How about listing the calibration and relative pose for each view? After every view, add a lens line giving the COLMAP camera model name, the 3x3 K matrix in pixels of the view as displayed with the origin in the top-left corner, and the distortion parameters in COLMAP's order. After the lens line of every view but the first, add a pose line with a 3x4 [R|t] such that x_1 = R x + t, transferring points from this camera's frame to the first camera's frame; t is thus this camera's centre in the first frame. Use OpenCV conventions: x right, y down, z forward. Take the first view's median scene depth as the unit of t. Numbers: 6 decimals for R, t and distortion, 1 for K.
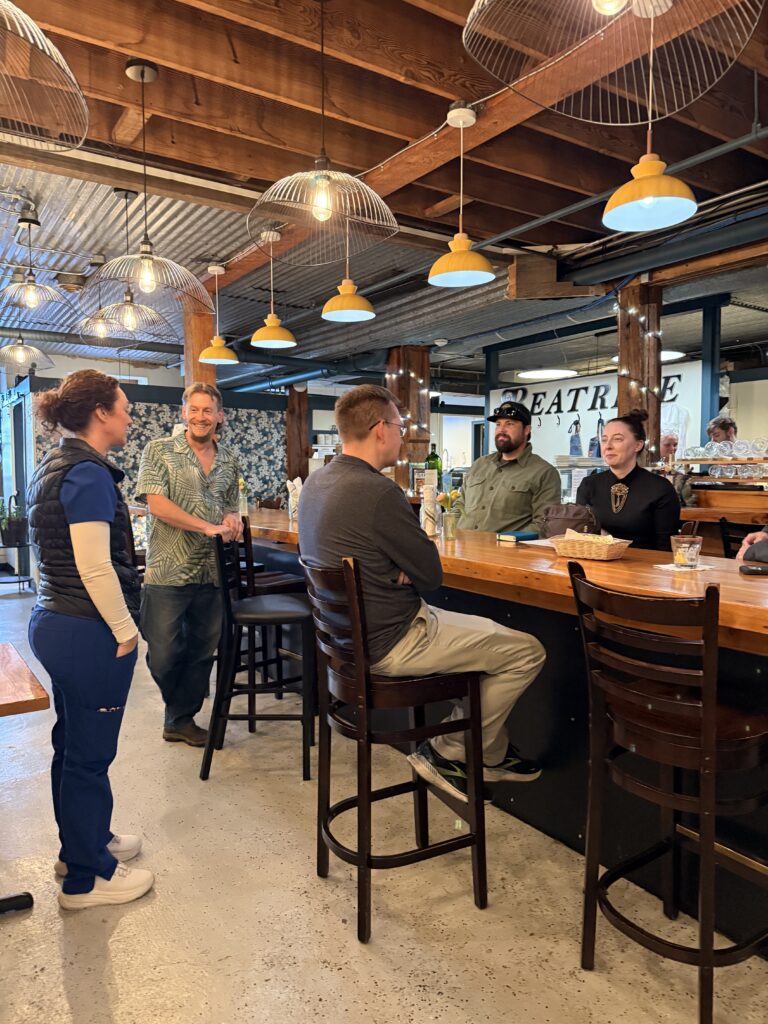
lens RADIAL K [[723.8, 0, 384.0], [0, 723.8, 512.0], [0, 0, 1]] dist [0.080136, -0.135995]
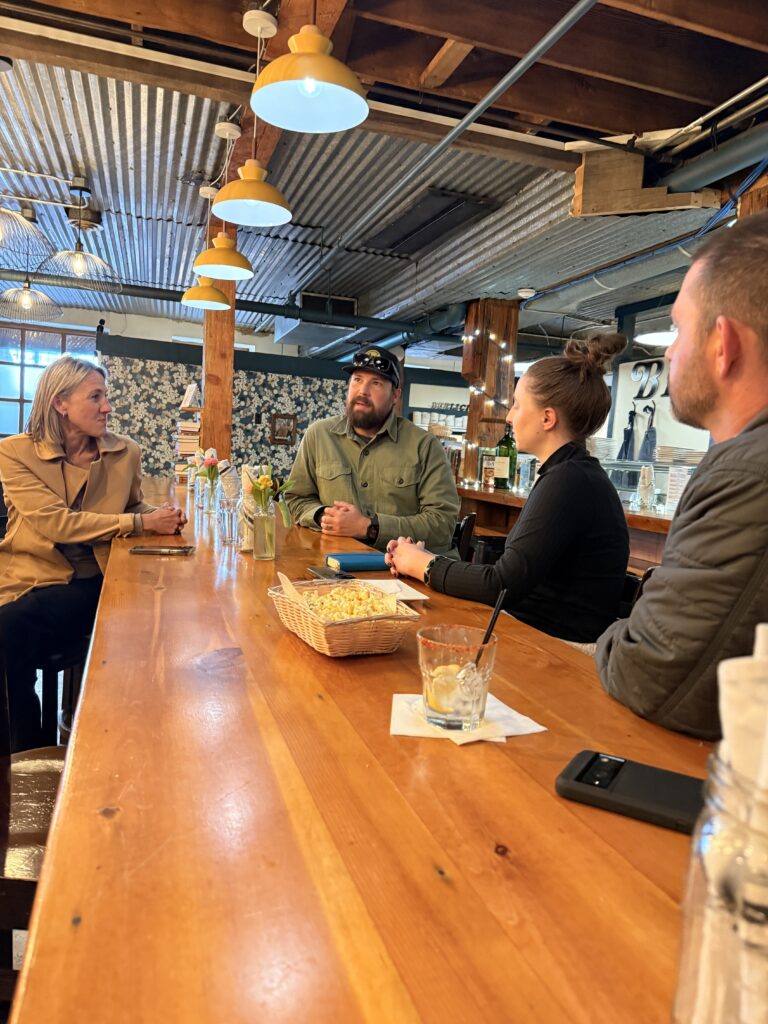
lens RADIAL K [[723.8, 0, 384.0], [0, 723.8, 512.0], [0, 0, 1]] dist [0.080136, -0.135995]
pose [[0.962703, 0.080172, -0.258410, 0.146127], [-0.075100, 0.996741, 0.029458, -0.012125], [0.259930, -0.008953, 0.965586, 0.197683]]
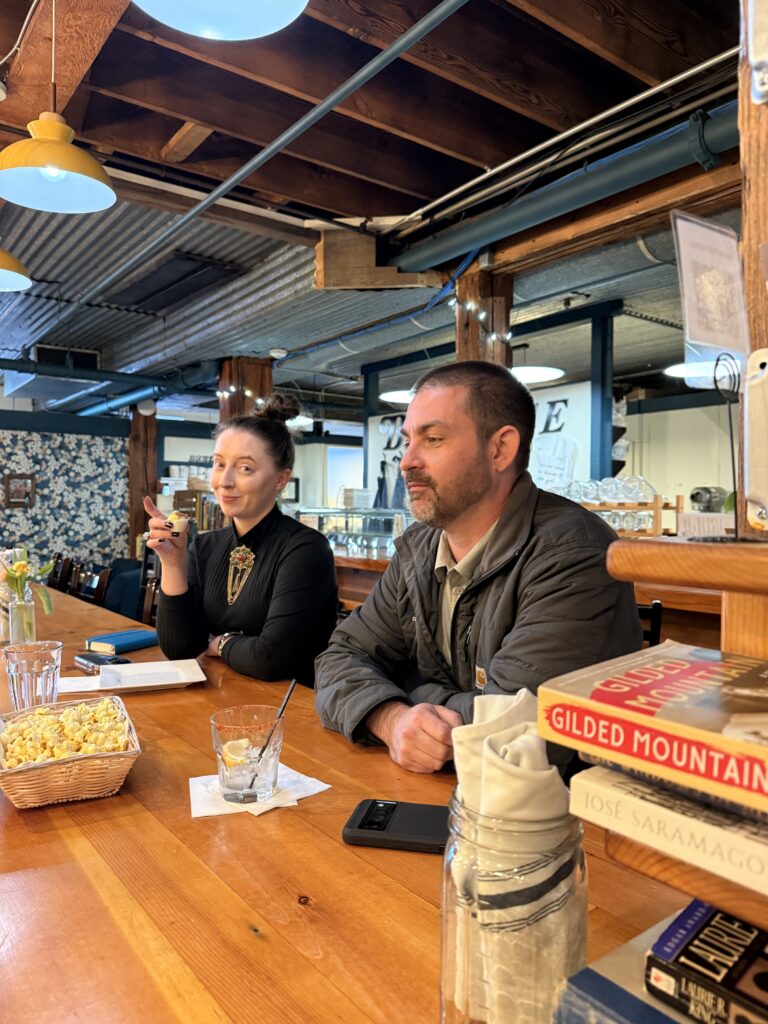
lens RADIAL K [[734.3, 0, 384.0], [0, 734.3, 512.0], [0, 0, 1]] dist [0.074081, -0.117109]
pose [[0.998375, 0.008433, 0.056356, 0.145433], [-0.005729, 0.998833, -0.047967, -0.018991], [-0.056695, 0.047566, 0.997258, 0.180579]]
